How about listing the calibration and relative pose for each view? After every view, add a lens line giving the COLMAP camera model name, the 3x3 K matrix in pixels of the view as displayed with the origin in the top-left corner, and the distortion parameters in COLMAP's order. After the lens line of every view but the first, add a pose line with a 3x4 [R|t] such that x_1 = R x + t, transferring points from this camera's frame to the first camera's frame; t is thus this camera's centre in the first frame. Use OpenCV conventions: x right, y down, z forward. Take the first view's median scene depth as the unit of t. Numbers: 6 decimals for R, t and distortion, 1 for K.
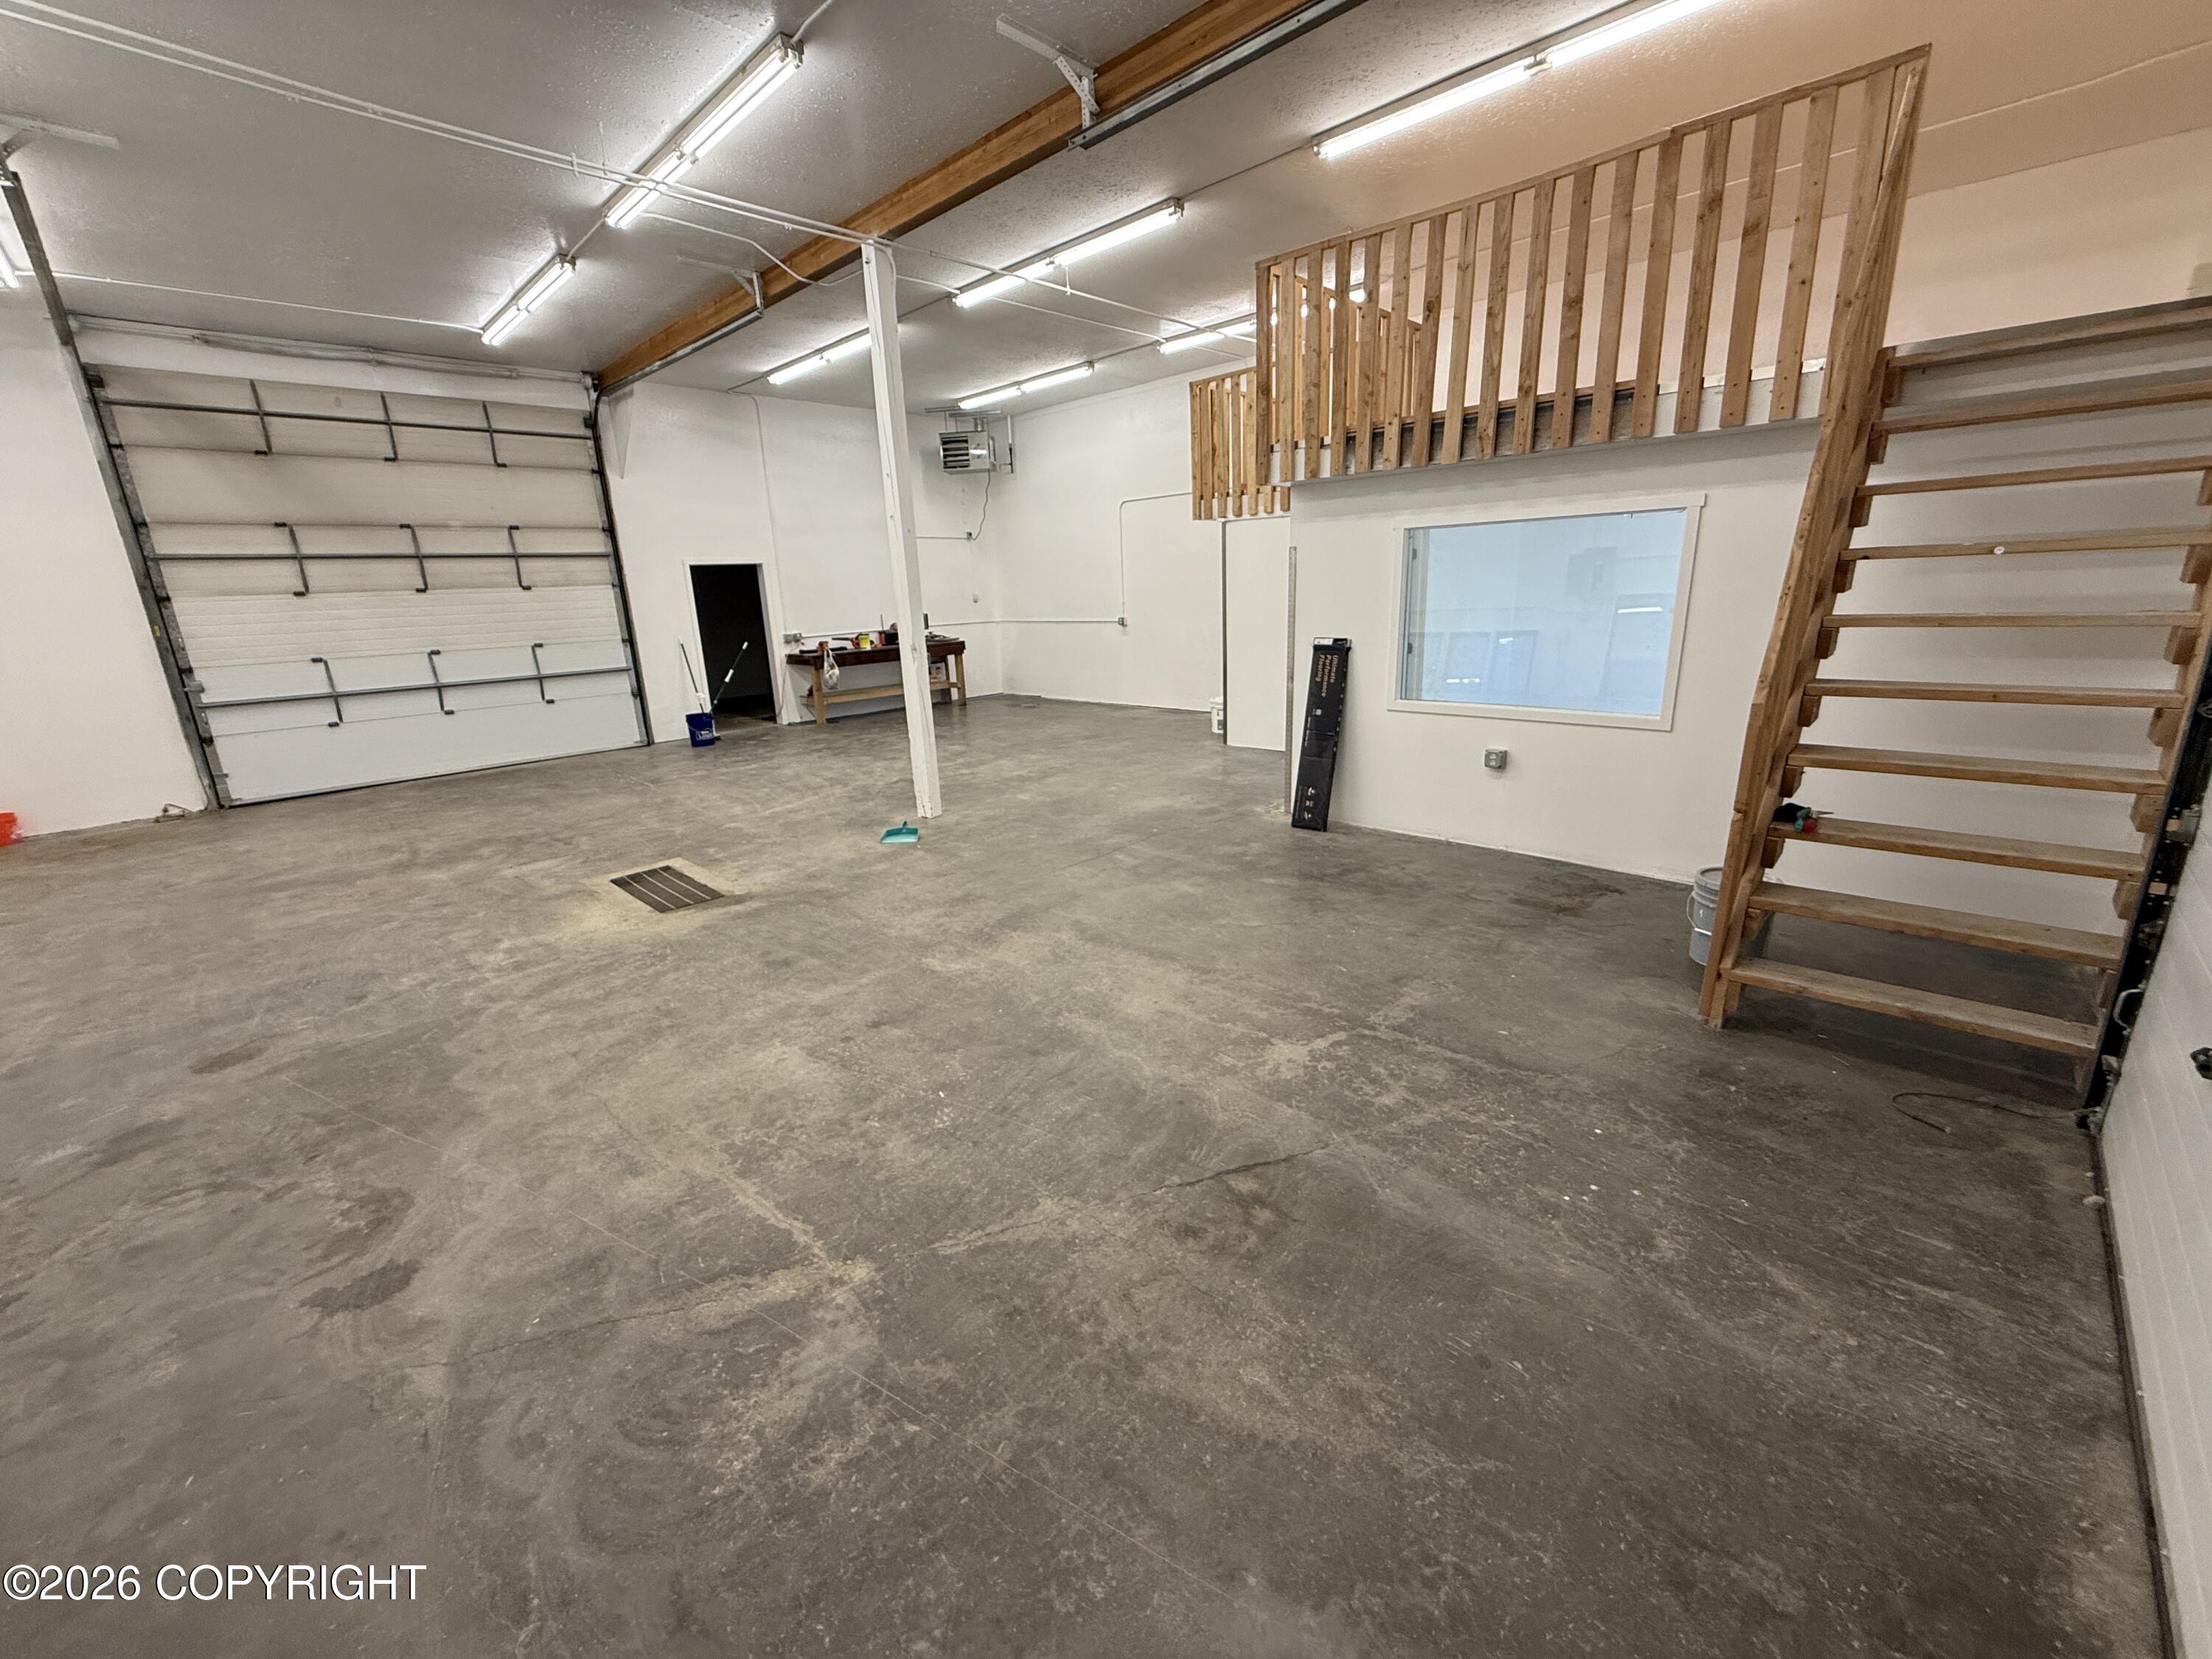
lens RADIAL K [[895.2, 0, 1106.0], [0, 895.2, 829.5], [0, 0, 1]] dist [0.000975, 0.000324]
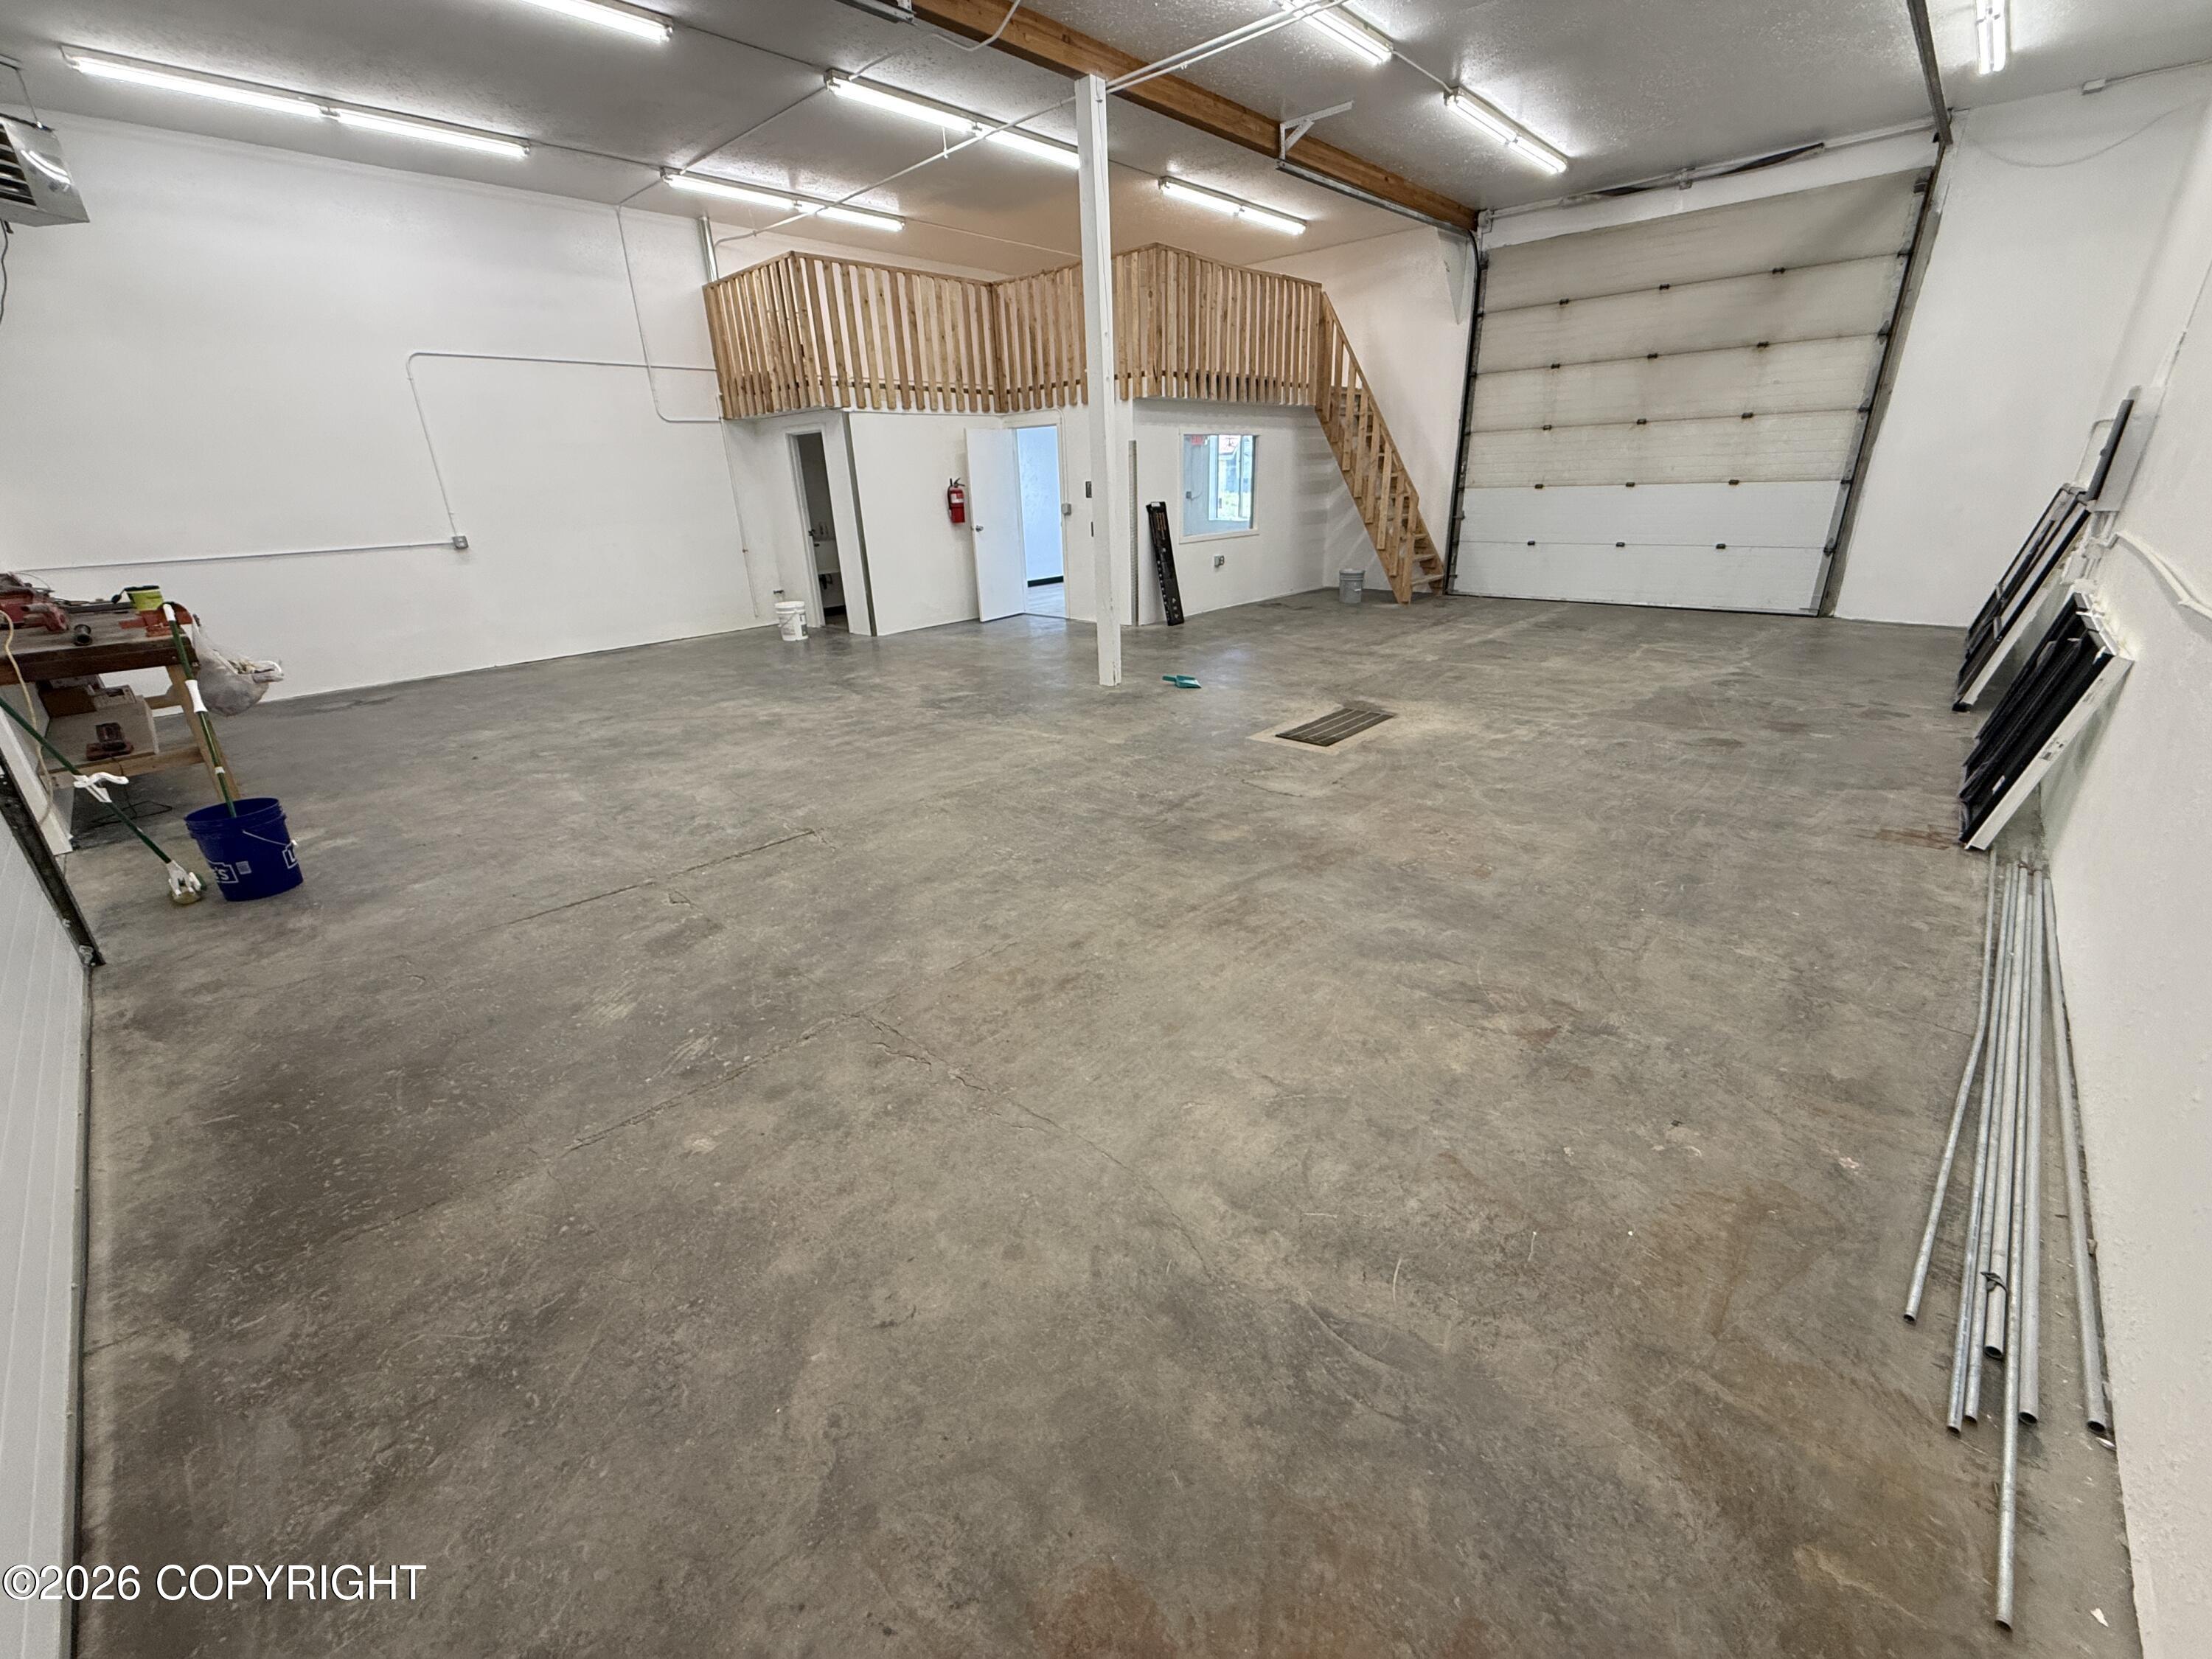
lens RADIAL K [[895.2, 0, 1106.0], [0, 895.2, 829.5], [0, 0, 1]] dist [0.000975, 0.000324]
pose [[-0.041892, -0.329745, 0.943140, -1.666458], [0.297968, 0.896889, 0.326810, -0.277417], [-0.953656, 0.294716, 0.060682, 1.347806]]
